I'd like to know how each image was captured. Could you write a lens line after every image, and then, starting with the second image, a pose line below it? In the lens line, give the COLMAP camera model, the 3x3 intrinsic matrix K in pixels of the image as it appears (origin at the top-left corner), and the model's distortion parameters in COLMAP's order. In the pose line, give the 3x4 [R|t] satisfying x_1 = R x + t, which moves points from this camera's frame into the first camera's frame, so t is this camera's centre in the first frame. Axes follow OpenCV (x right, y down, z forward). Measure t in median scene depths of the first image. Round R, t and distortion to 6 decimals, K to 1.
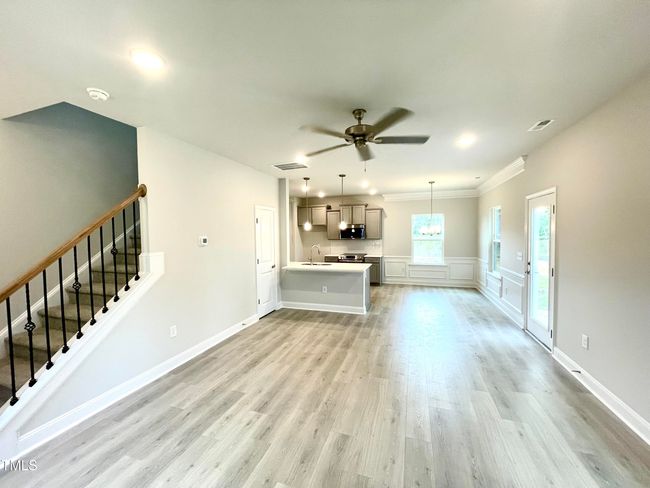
lens RADIAL K [[265.7, 0, 323.7], [0, 265.7, 243.1], [0, 0, 1]] dist [0.014527, 0.000212]
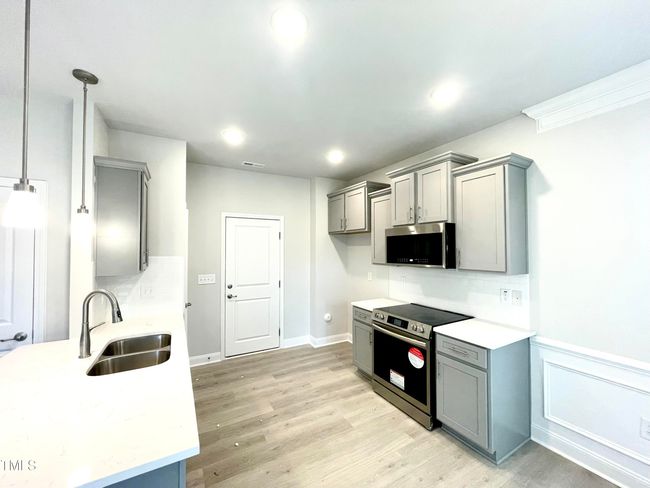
lens RADIAL K [[265.7, 0, 326.1], [0, 265.7, 242.5], [0, 0, 1]] dist [0.014527, 0.000212]
pose [[0.749232, 0.001486, -0.662306, 0.243519], [-0.044664, 0.997834, -0.048287, -0.023682], [0.660800, 0.065760, 0.747676, 0.649958]]
